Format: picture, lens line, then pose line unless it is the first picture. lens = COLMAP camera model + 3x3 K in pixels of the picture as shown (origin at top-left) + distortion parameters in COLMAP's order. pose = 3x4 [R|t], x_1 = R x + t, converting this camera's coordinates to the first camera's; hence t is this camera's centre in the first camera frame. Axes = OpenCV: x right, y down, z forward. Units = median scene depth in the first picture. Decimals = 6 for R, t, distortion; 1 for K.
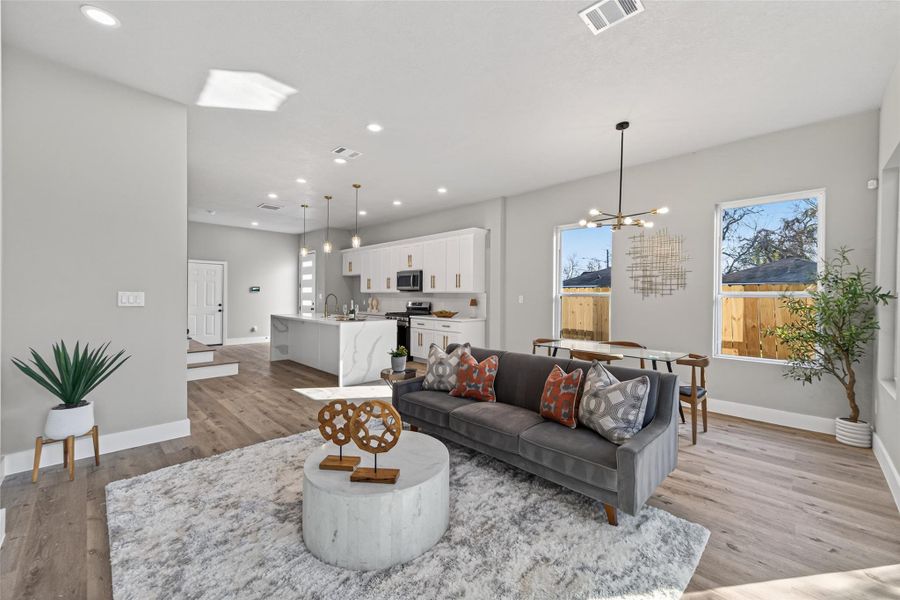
lens RADIAL K [[359.0, 0, 447.5], [0, 359.0, 294.7], [0, 0, 1]] dist [0.004767, 0.000779]
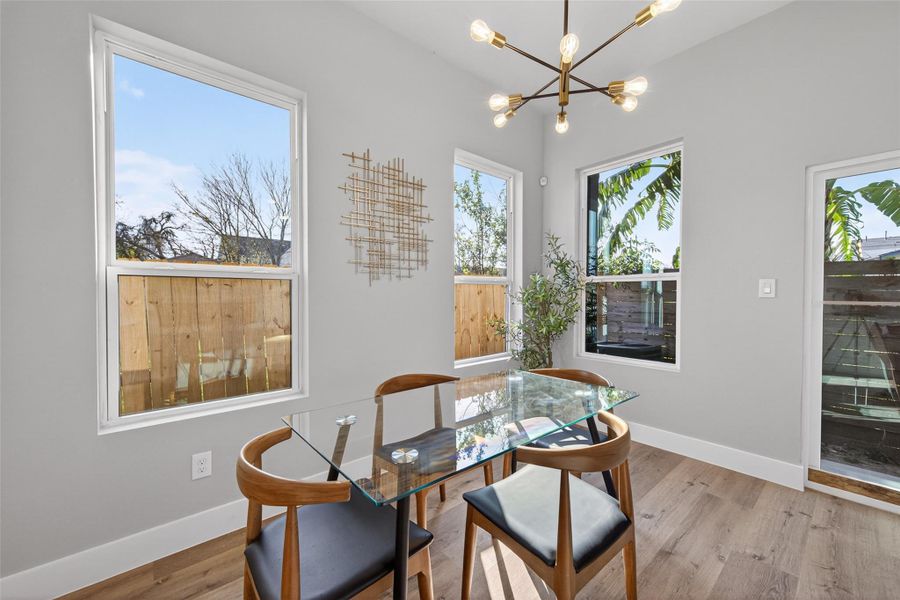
lens RADIAL K [[359.0, 0, 450.9], [0, 359.0, 299.1], [0, 0, 1]] dist [0.004767, 0.000779]
pose [[0.083703, -0.022708, 0.996232, 0.043896], [0.005540, 0.999735, 0.022322, 0.021007], [-0.996475, 0.003651, 0.083807, 0.834641]]
